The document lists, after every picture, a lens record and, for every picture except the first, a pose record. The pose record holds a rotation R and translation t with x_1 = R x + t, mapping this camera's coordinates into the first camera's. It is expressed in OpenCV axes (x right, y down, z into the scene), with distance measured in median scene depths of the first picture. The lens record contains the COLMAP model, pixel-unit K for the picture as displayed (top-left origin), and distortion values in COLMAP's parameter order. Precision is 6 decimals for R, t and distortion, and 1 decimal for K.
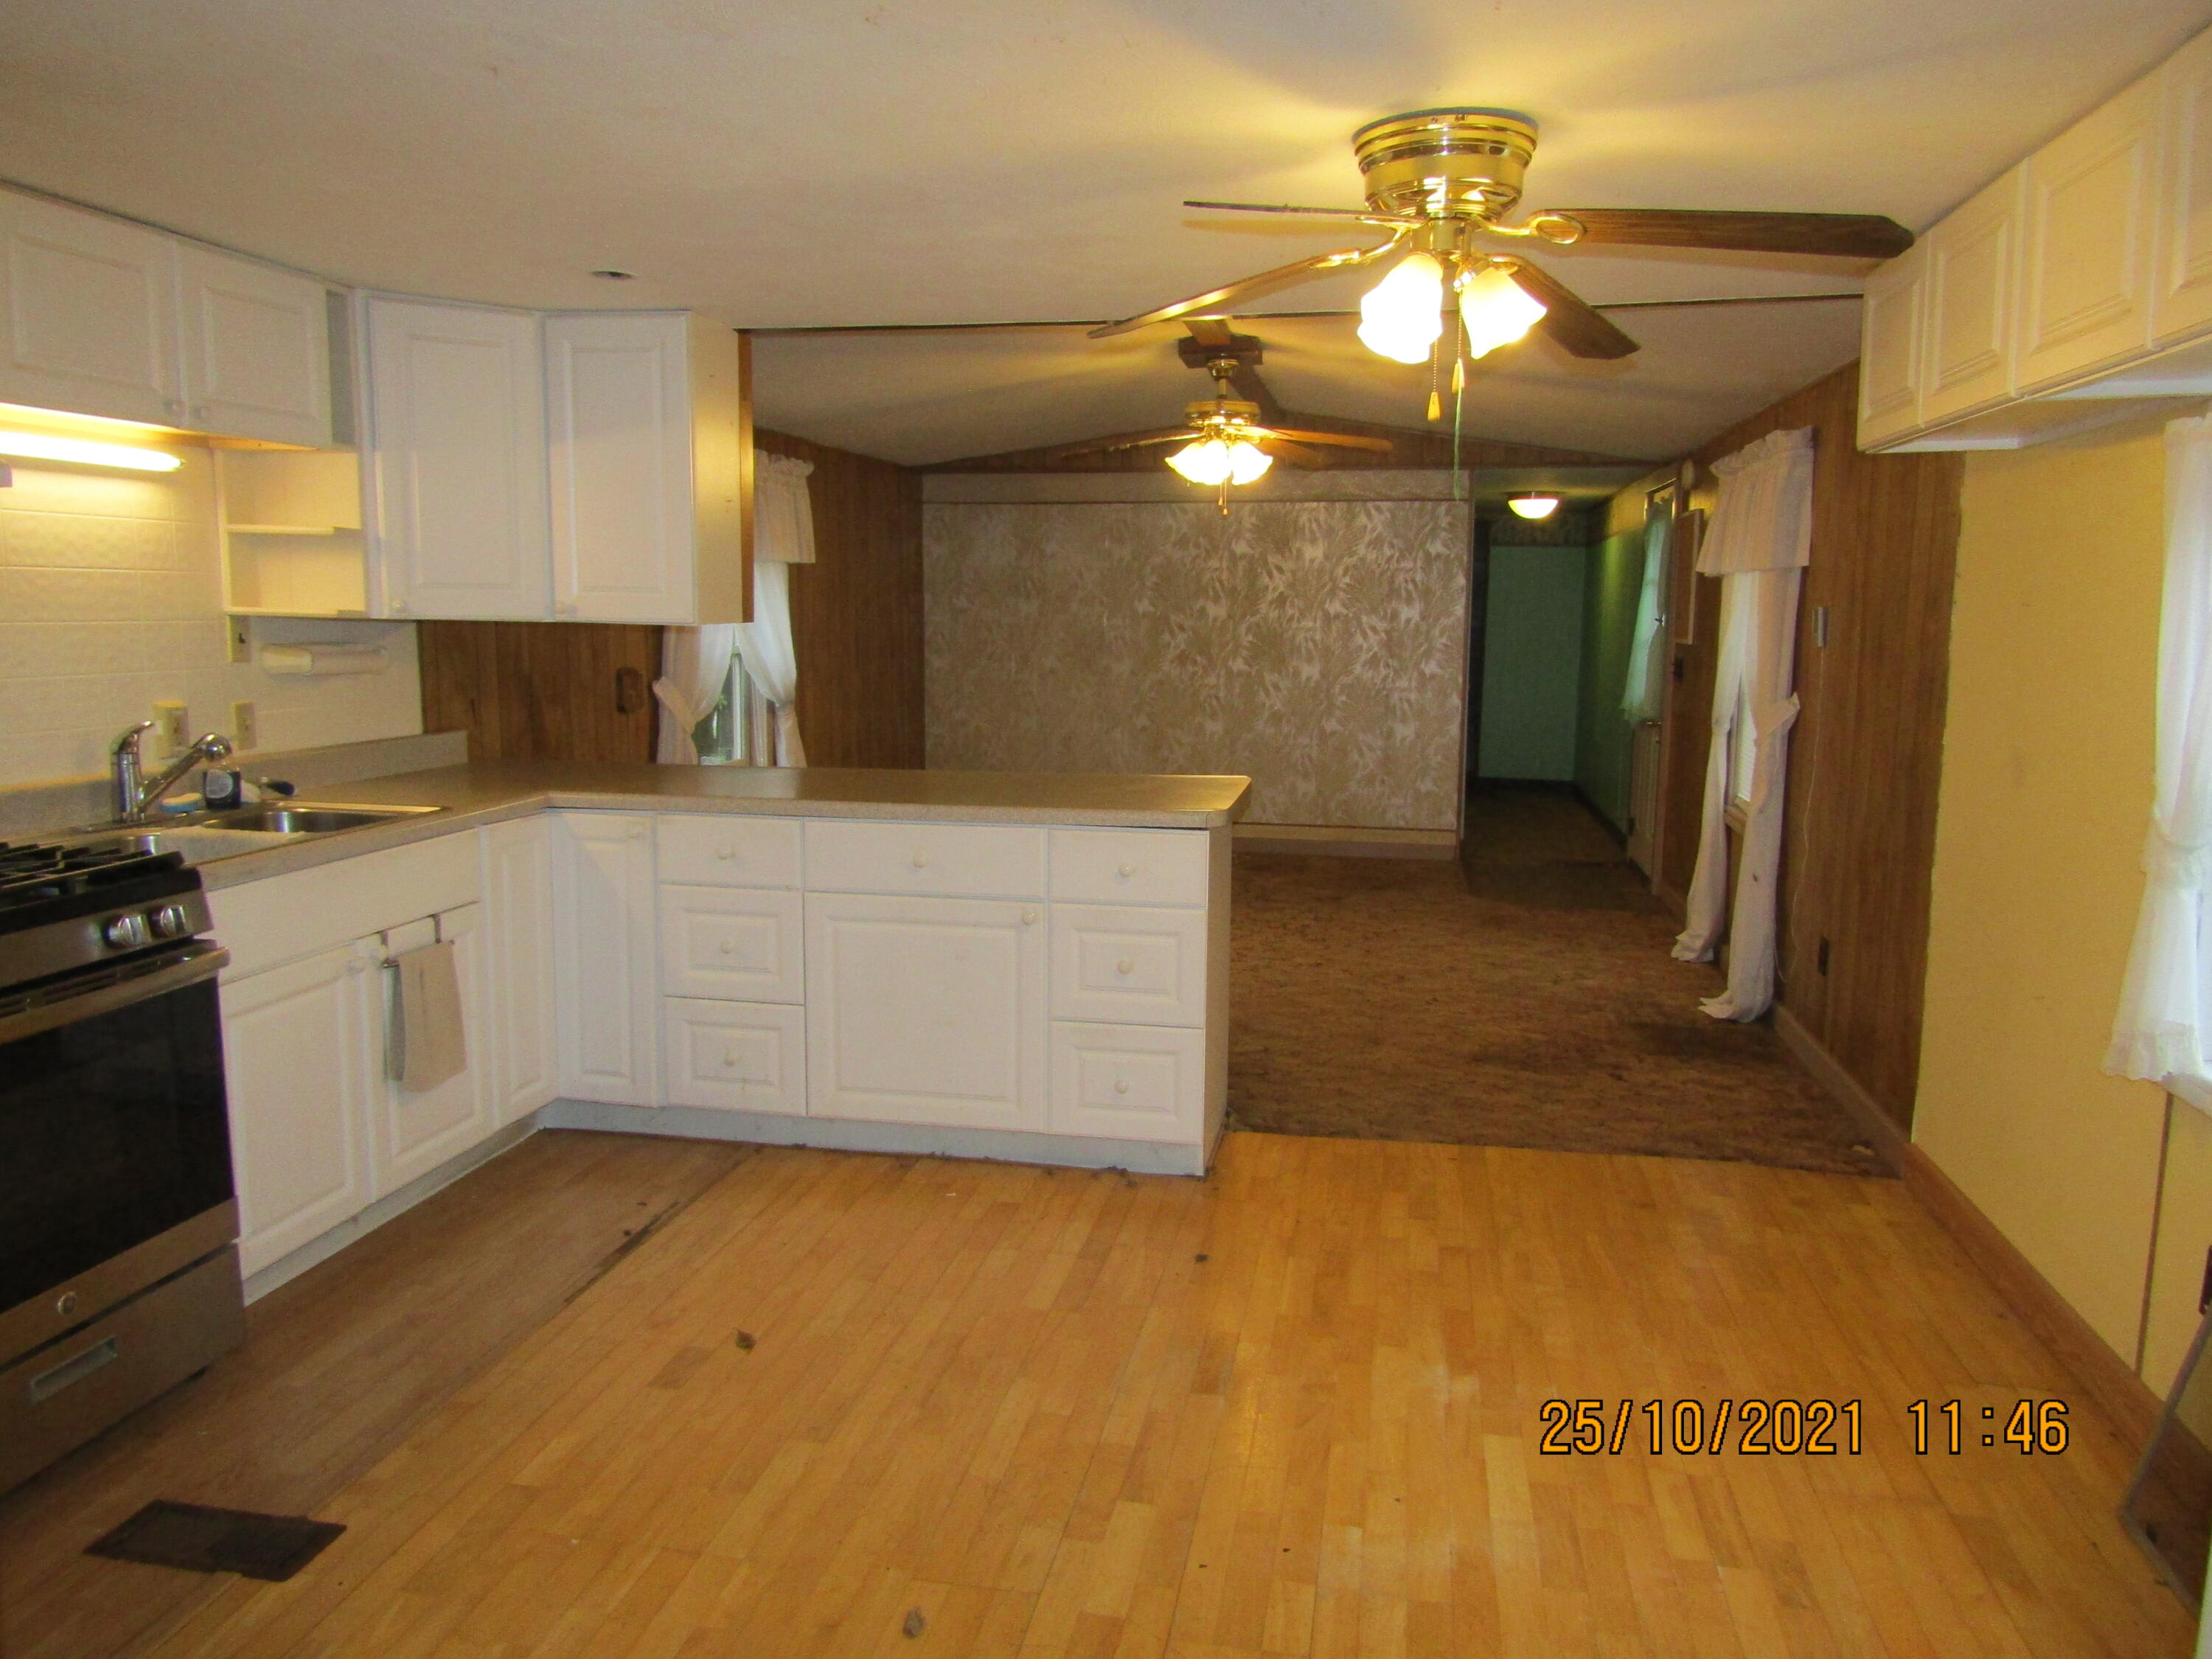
lens RADIAL K [[1572.7, 0, 1114.3], [0, 1572.7, 837.5], [0, 0, 1]] dist [-0.004484, 0.002277]
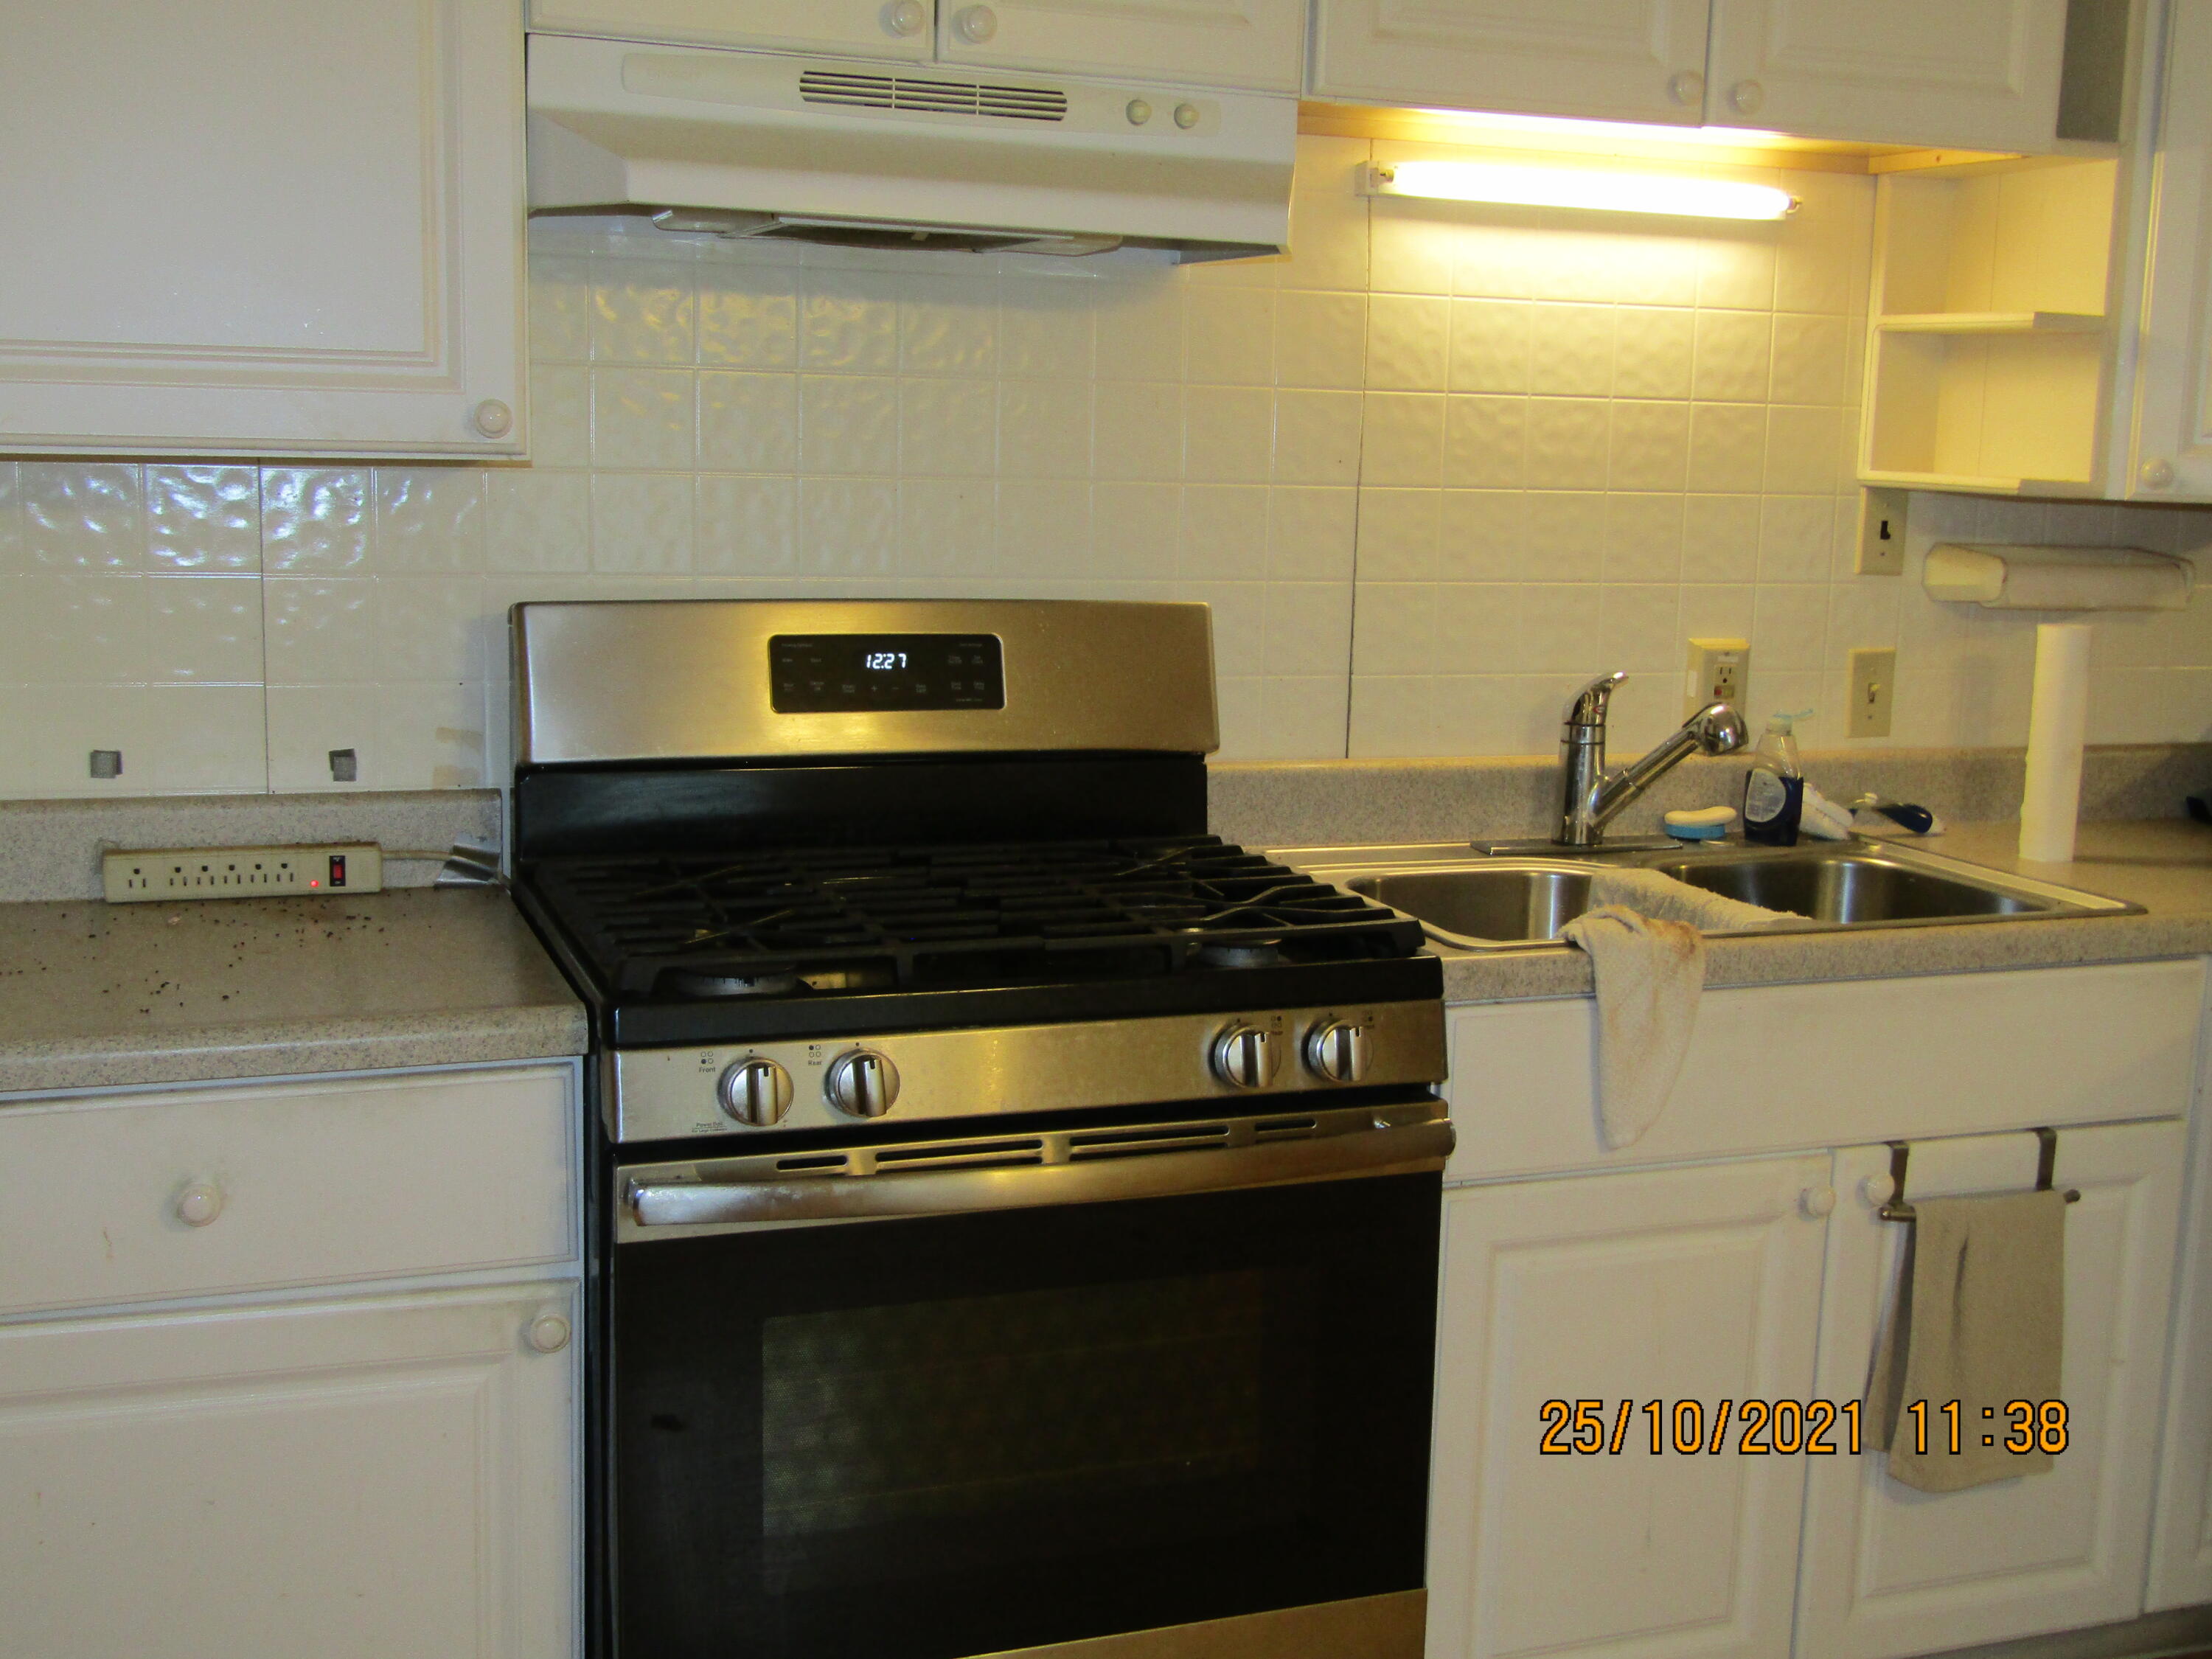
lens RADIAL K [[2489.4, 0, 1099.7], [0, 2489.4, 837.7], [0, 0, 1]] dist [-0.005638, 0.000000]
pose [[0.503084, 0.138538, -0.853062, 0.043587], [-0.144891, 0.986618, 0.074780, -0.047836], [0.852006, 0.085981, 0.516424, 0.342643]]
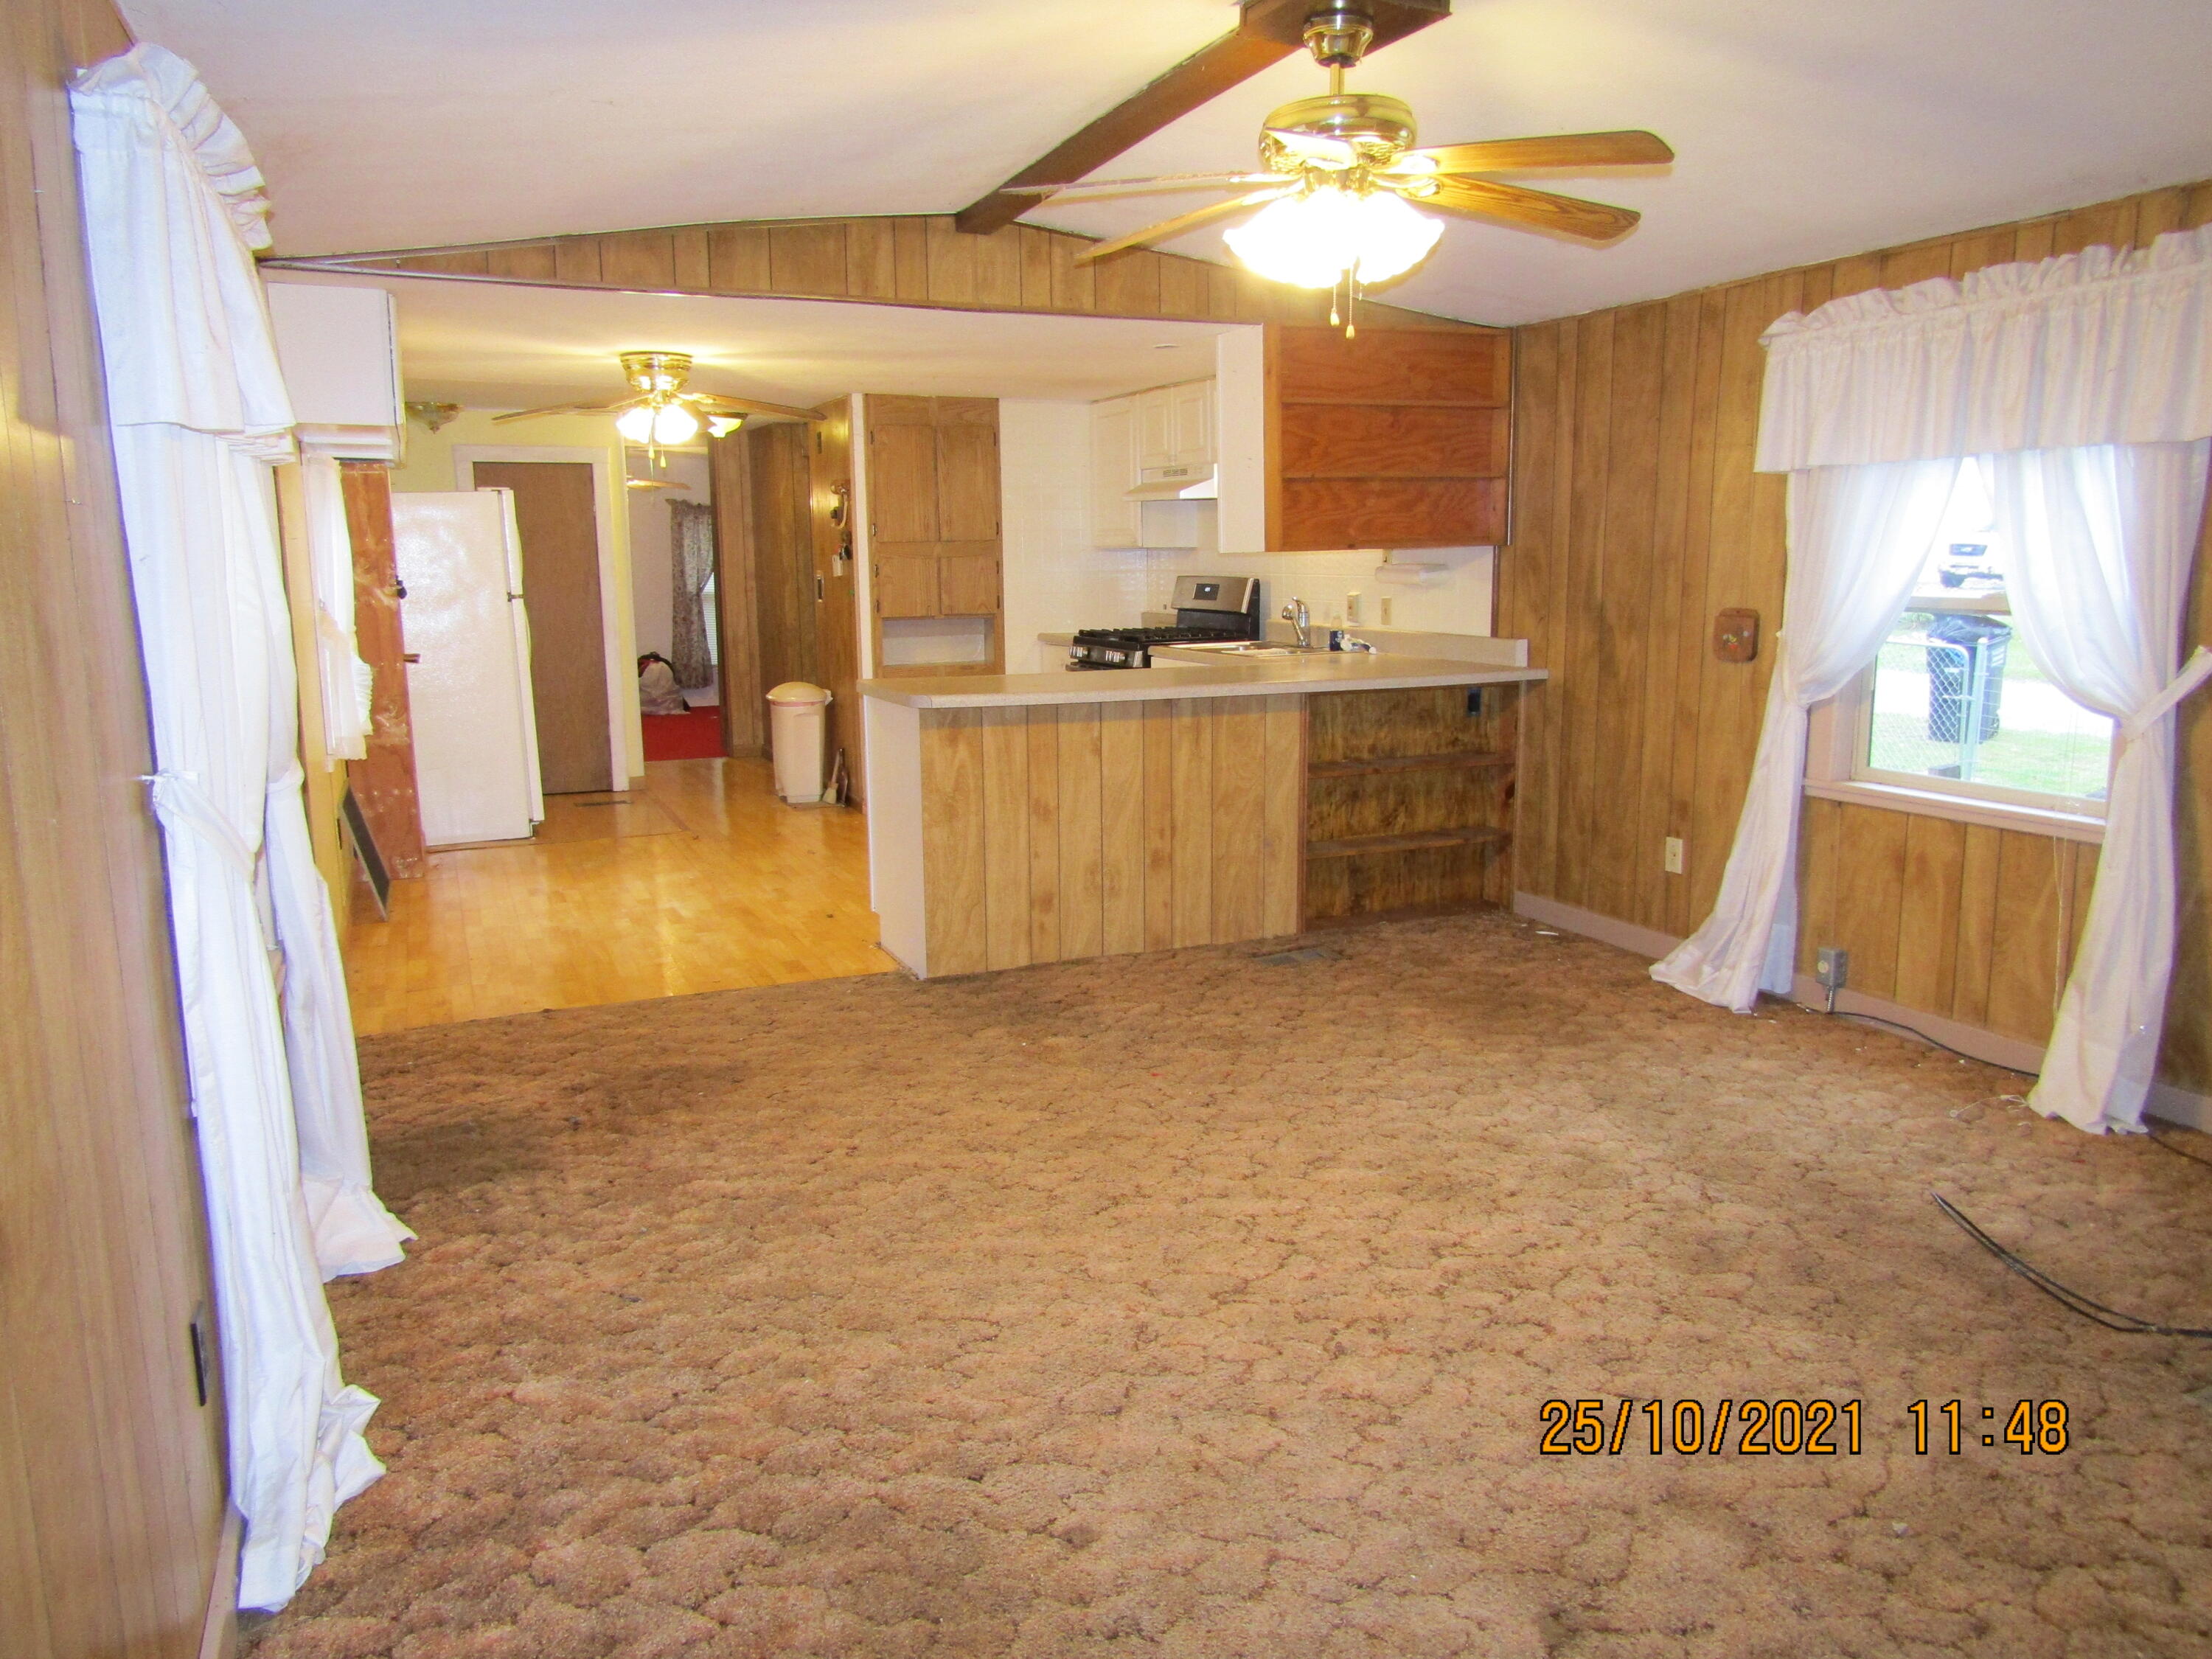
lens RADIAL K [[1572.7, 0, 1095.7], [0, 1572.7, 828.7], [0, 0, 1]] dist [-0.004484, 0.002277]
pose [[-0.832829, 0.099243, -0.544562, 0.674353], [-0.075308, 0.954334, 0.289093, -0.317448], [0.548384, 0.281775, -0.787323, 2.250049]]
